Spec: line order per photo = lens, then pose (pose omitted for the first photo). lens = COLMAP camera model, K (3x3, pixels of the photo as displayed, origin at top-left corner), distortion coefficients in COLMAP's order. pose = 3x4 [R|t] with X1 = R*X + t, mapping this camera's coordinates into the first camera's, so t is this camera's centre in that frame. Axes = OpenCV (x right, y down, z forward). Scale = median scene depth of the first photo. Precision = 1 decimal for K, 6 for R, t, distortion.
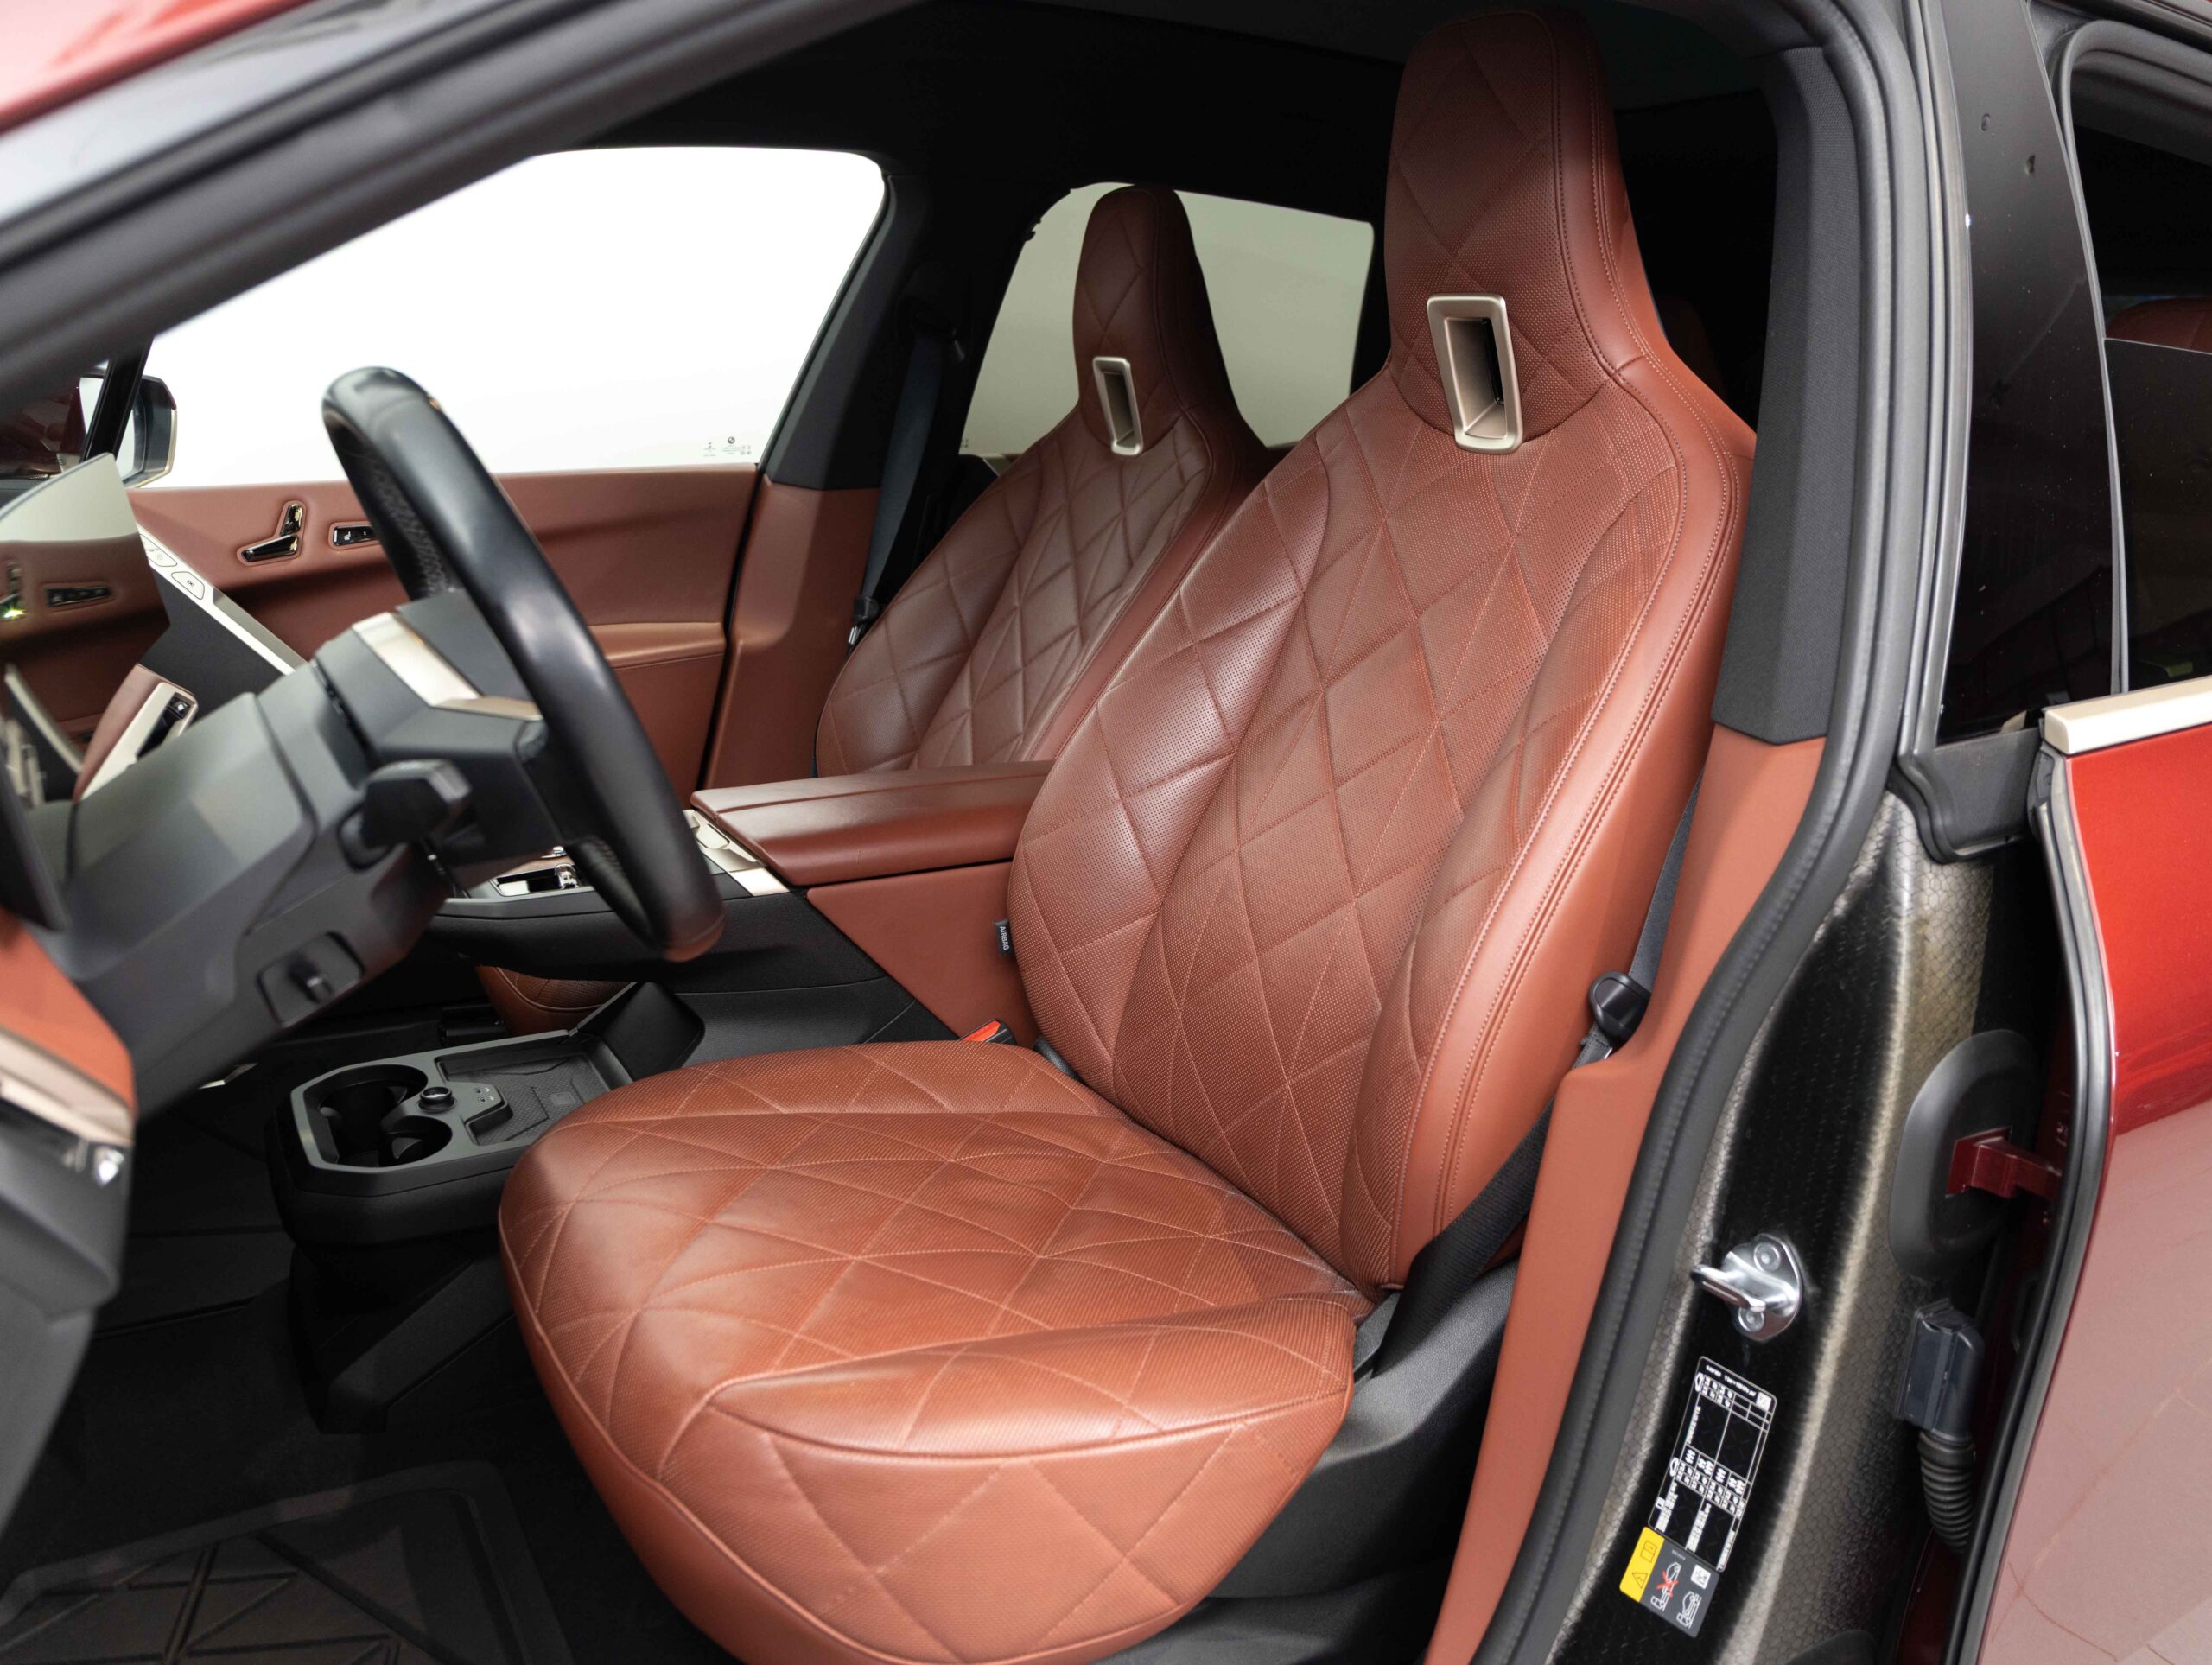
lens RADIAL K [[1611.5, 0, 1106.0], [0, 1611.5, 832.5], [0, 0, 1]] dist [-0.082410, -0.000750]
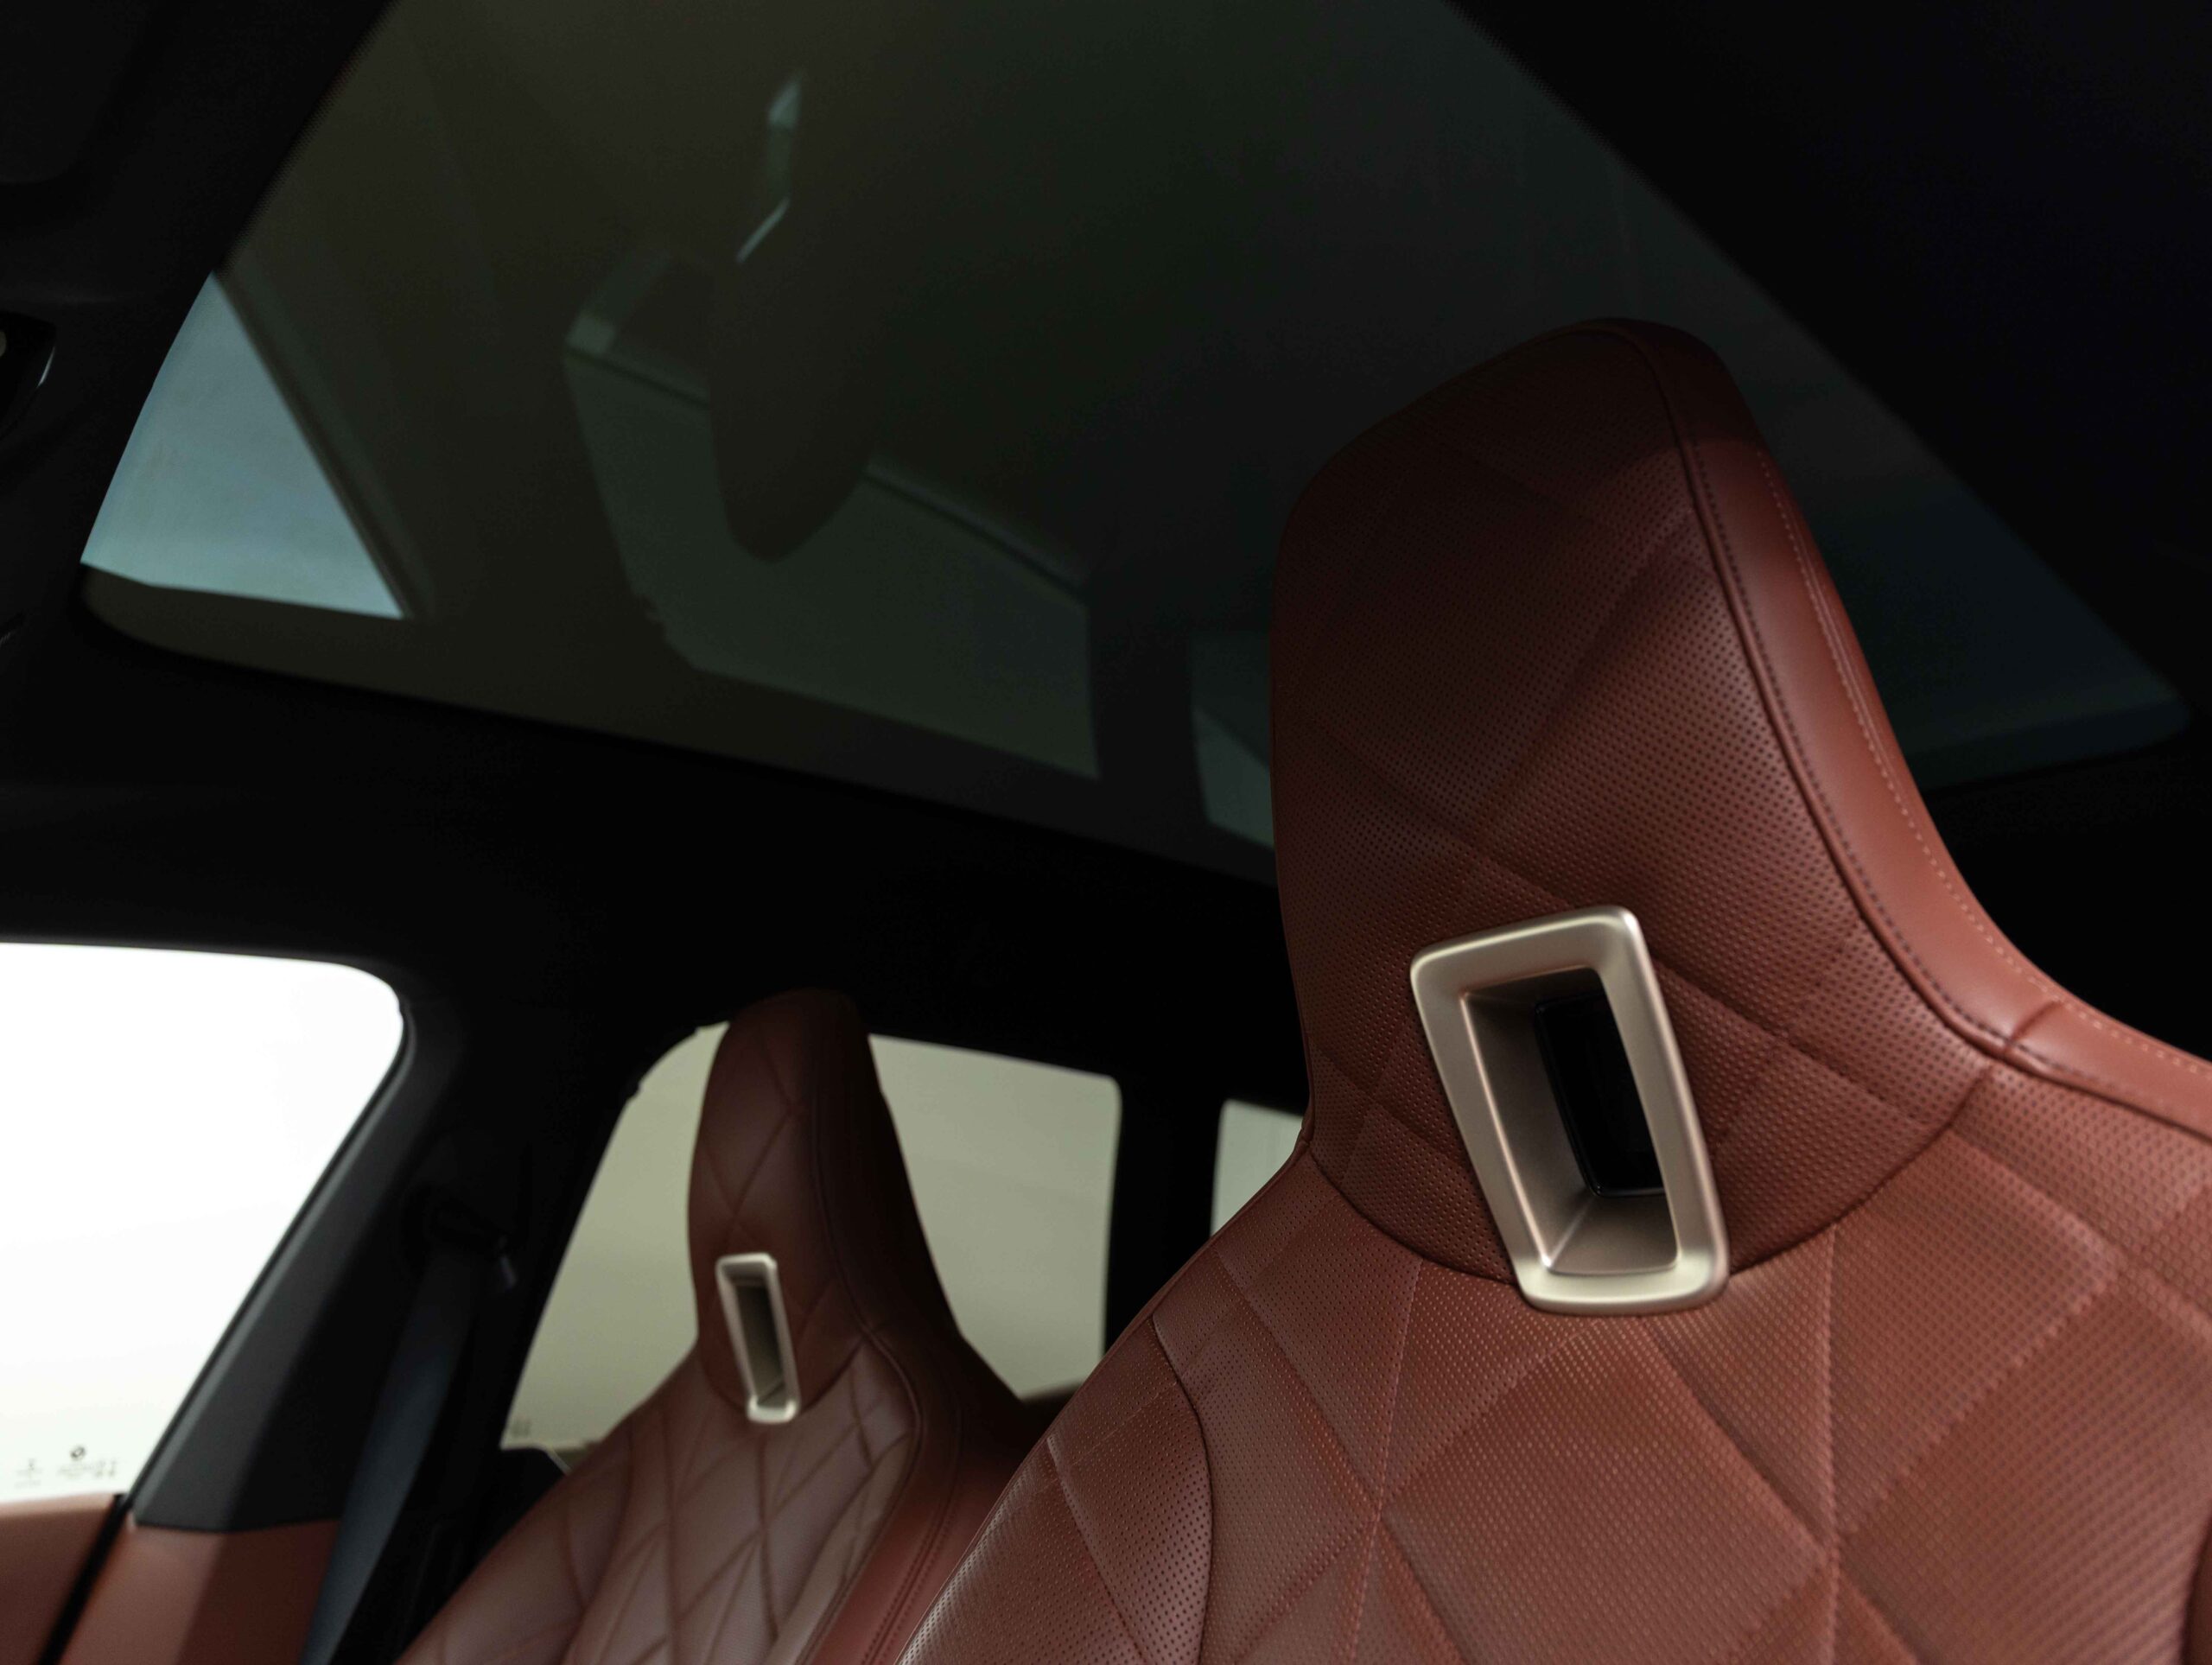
lens RADIAL K [[1573.9, 0, 1106.0], [0, 1573.9, 832.5], [0, 0, 1]] dist [0.026467, -0.000004]
pose [[0.981357, -0.003261, 0.192168, 0.022915], [0.110157, 0.828876, -0.548480, -0.084509], [-0.157495, 0.559423, 0.813782, 0.395534]]
